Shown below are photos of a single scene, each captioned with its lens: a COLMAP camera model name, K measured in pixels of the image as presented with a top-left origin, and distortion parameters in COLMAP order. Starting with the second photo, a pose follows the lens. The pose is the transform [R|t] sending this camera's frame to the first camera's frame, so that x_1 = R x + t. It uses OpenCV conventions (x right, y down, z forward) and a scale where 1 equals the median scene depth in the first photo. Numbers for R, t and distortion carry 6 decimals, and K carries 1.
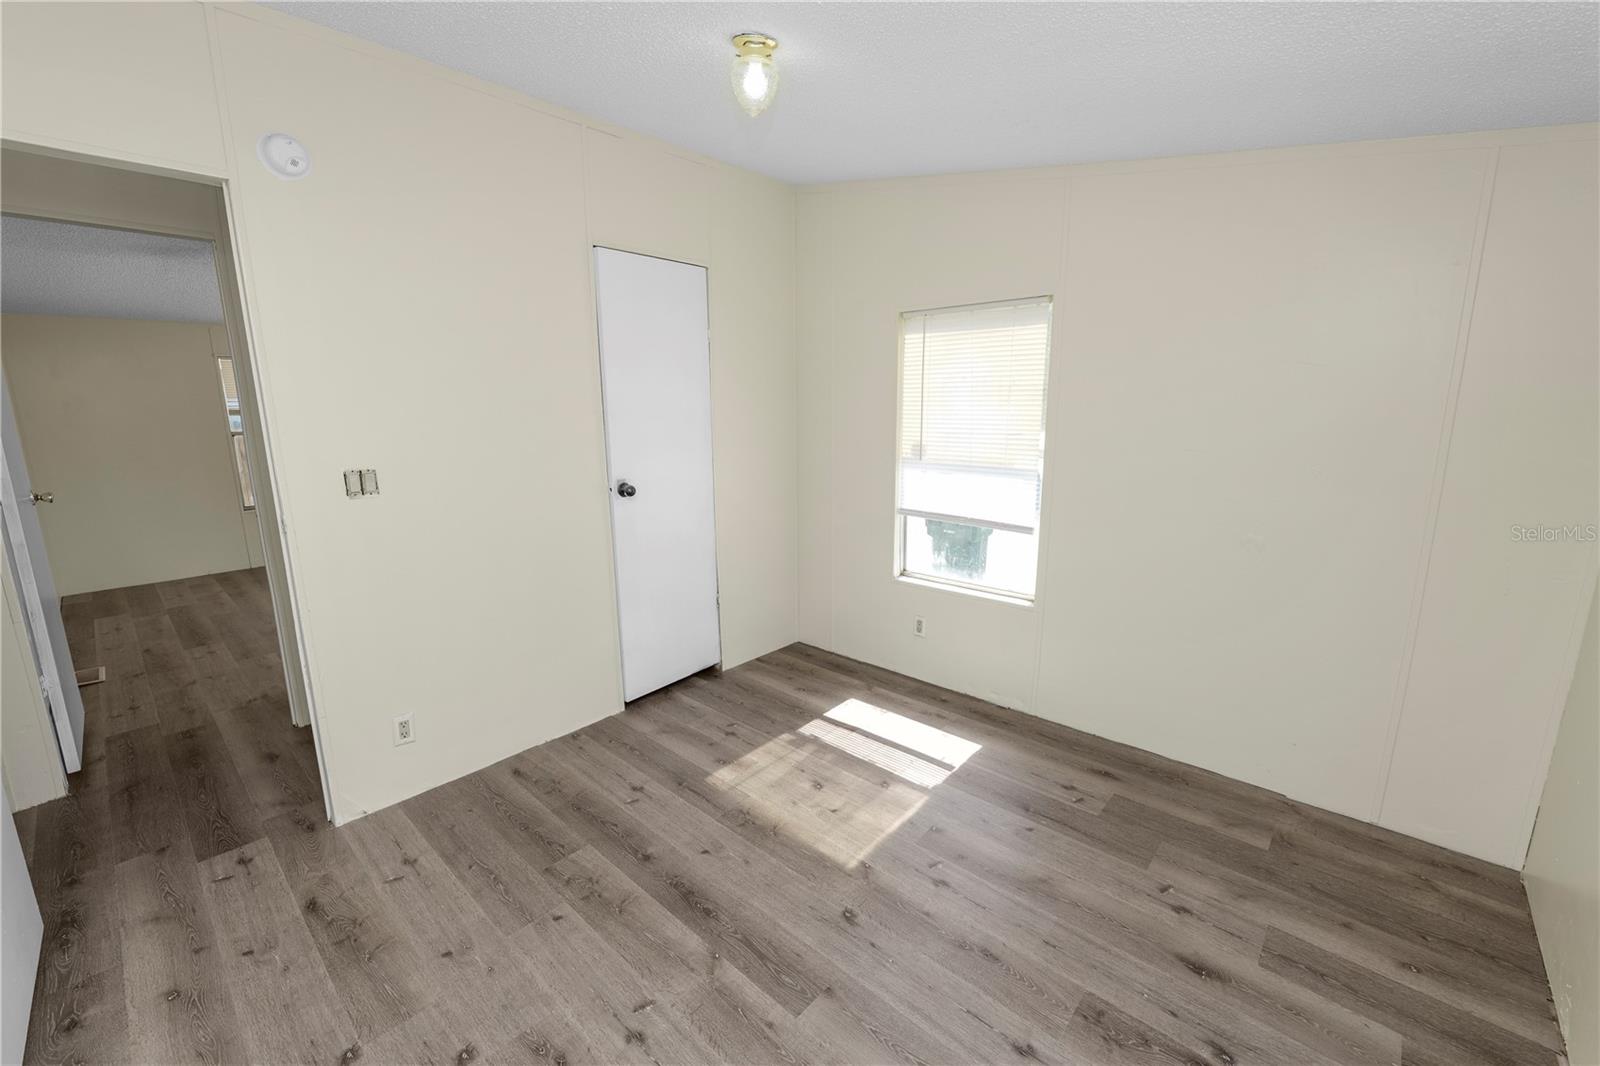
lens RADIAL K [[650.8, 0, 790.2], [0, 650.8, 530.3], [0, 0, 1]] dist [-0.009452, -0.000244]
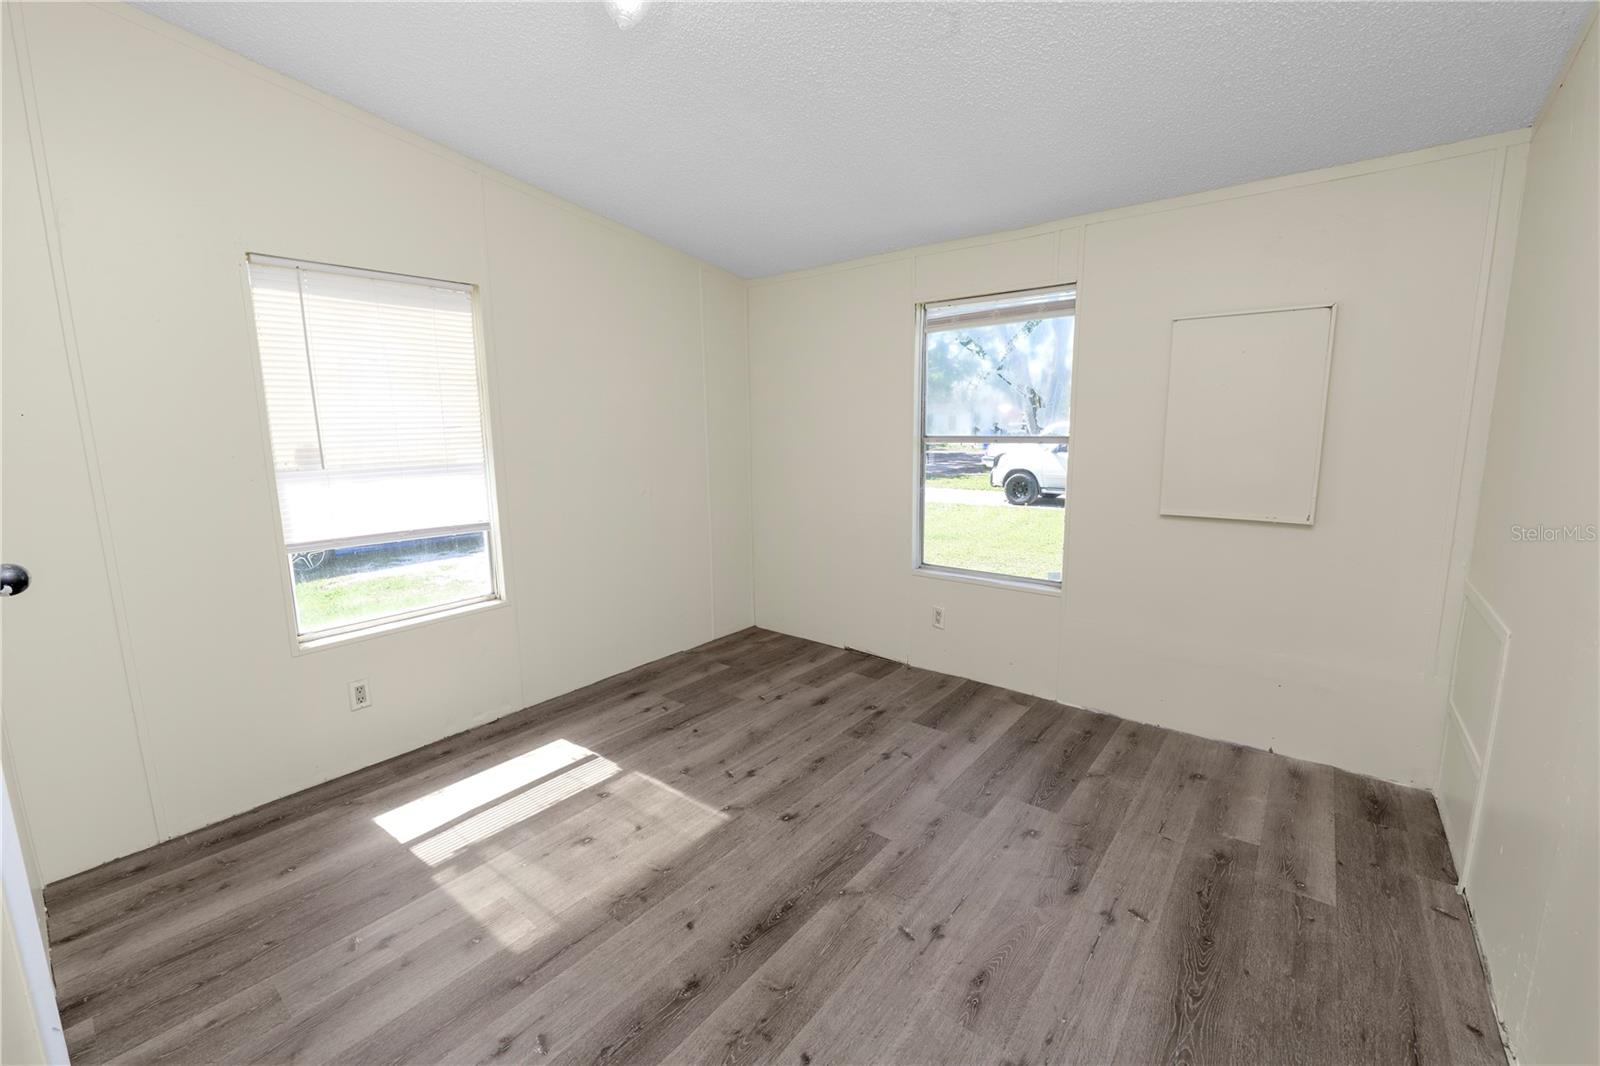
lens RADIAL K [[650.8, 0, 812.1], [0, 650.8, 535.5], [0, 0, 1]] dist [-0.009452, -0.000244]
pose [[-0.079728, -0.158635, 0.984113, -0.843903], [0.212452, 0.961868, 0.172261, -0.068296], [-0.973914, 0.222811, -0.042986, 0.778314]]
